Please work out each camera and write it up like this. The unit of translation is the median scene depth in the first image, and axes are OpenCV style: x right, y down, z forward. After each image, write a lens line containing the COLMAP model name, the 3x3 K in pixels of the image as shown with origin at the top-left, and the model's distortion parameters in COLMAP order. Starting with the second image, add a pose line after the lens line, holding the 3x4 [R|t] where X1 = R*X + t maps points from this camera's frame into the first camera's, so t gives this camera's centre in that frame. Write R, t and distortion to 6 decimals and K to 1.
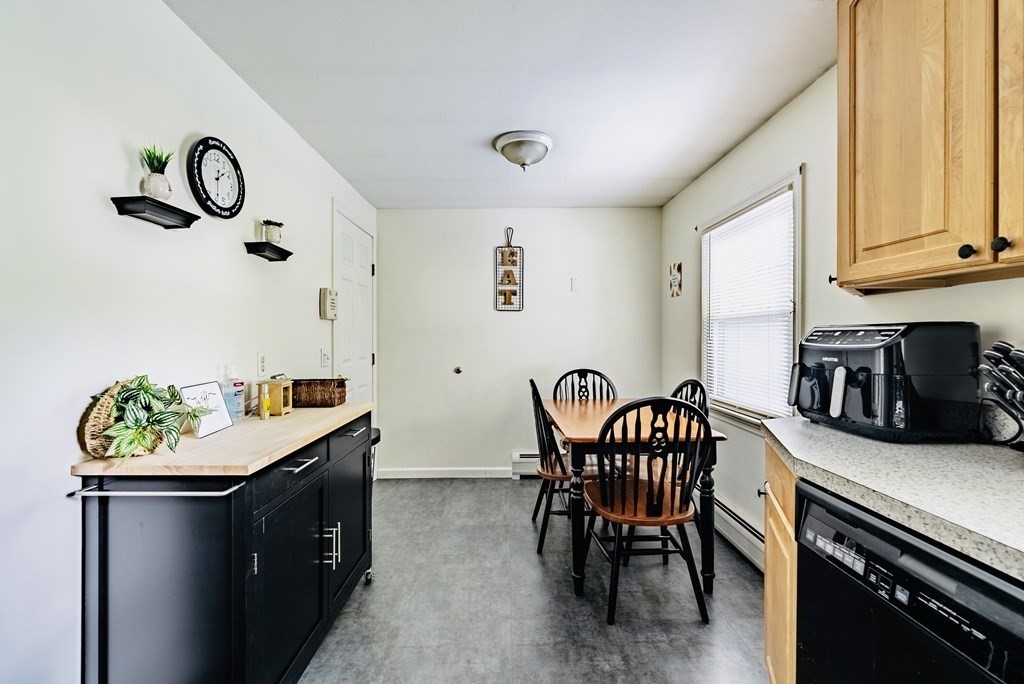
lens RADIAL K [[425.5, 0, 502.5], [0, 425.5, 337.7], [0, 0, 1]] dist [0.002443, -0.001005]
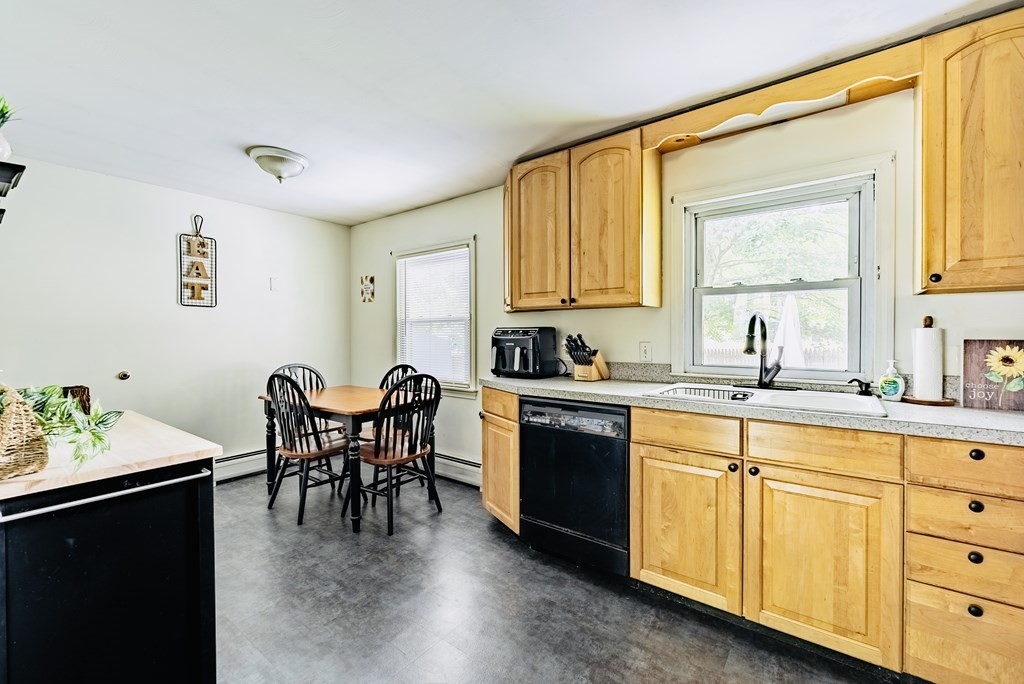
lens RADIAL K [[425.5, 0, 509.6], [0, 425.5, 337.8], [0, 0, 1]] dist [0.002443, -0.001005]
pose [[0.608283, -0.008820, 0.793671, -0.571495], [0.005382, 0.999961, 0.006988, 0.003343], [-0.793702, 0.000021, 0.608306, -0.166210]]
